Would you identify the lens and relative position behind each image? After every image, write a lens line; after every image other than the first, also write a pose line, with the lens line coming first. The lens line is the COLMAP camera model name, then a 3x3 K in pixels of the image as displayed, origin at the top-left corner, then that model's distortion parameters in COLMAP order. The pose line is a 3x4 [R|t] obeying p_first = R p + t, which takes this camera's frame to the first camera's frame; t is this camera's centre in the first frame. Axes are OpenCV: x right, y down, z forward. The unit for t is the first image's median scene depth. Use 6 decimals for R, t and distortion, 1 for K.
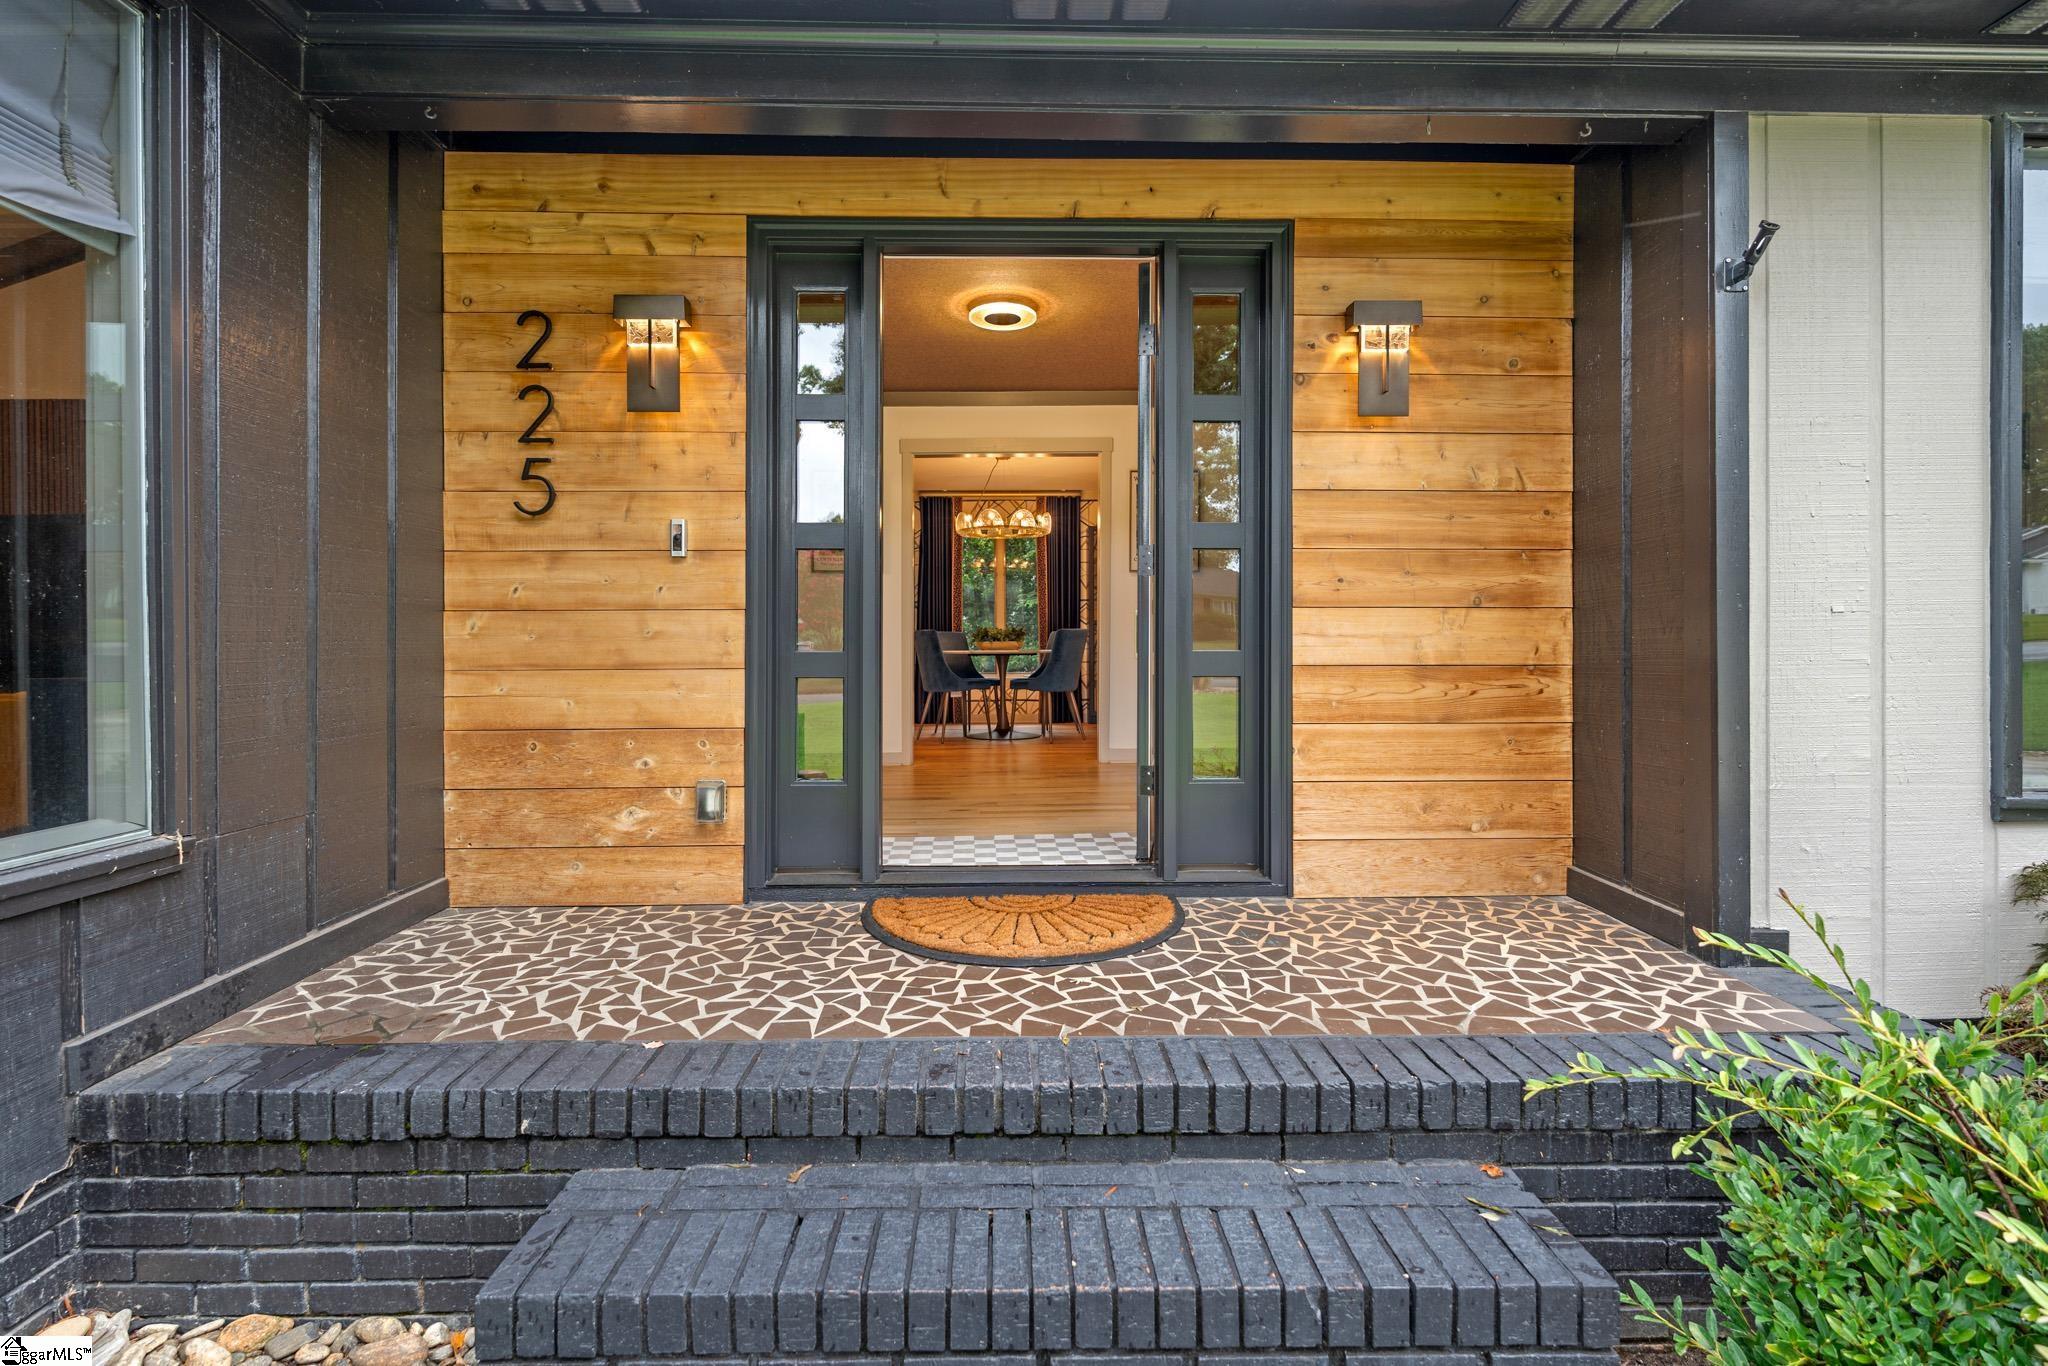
lens RADIAL K [[924.2, 0, 1025.0], [0, 924.2, 697.8], [0, 0, 1]] dist [0.002891, -0.001542]
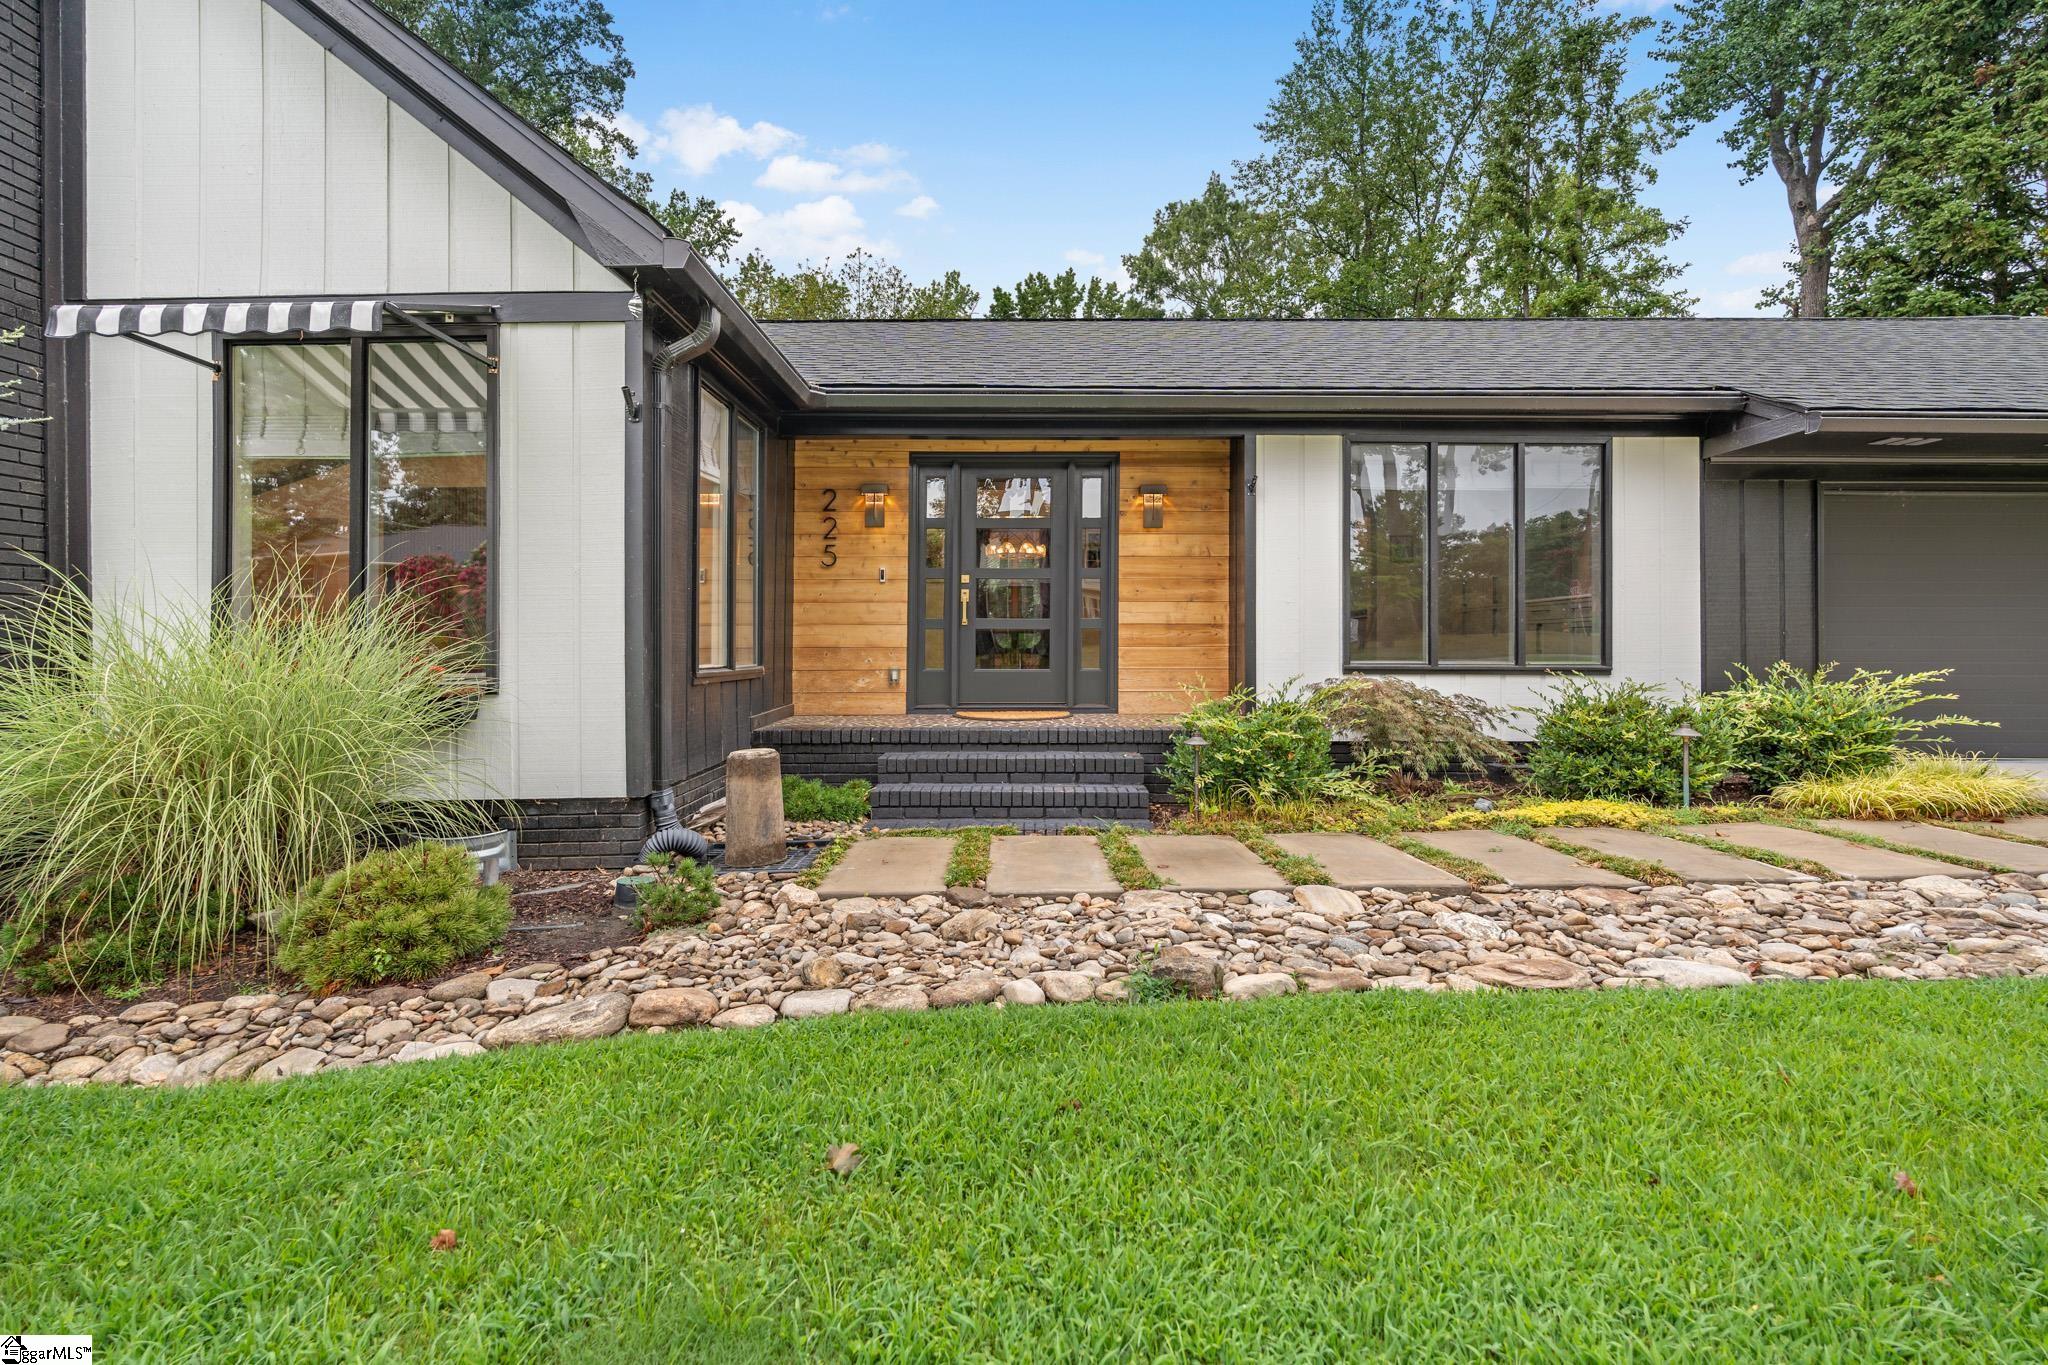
lens RADIAL K [[924.2, 0, 1021.7], [0, 924.2, 675.8], [0, 0, 1]] dist [0.002891, -0.001542]
pose [[0.999476, 0.004459, -0.032070, 0.103792], [-0.005068, 0.999808, -0.018918, 0.160326], [0.031980, 0.019071, 0.999307, -1.591485]]
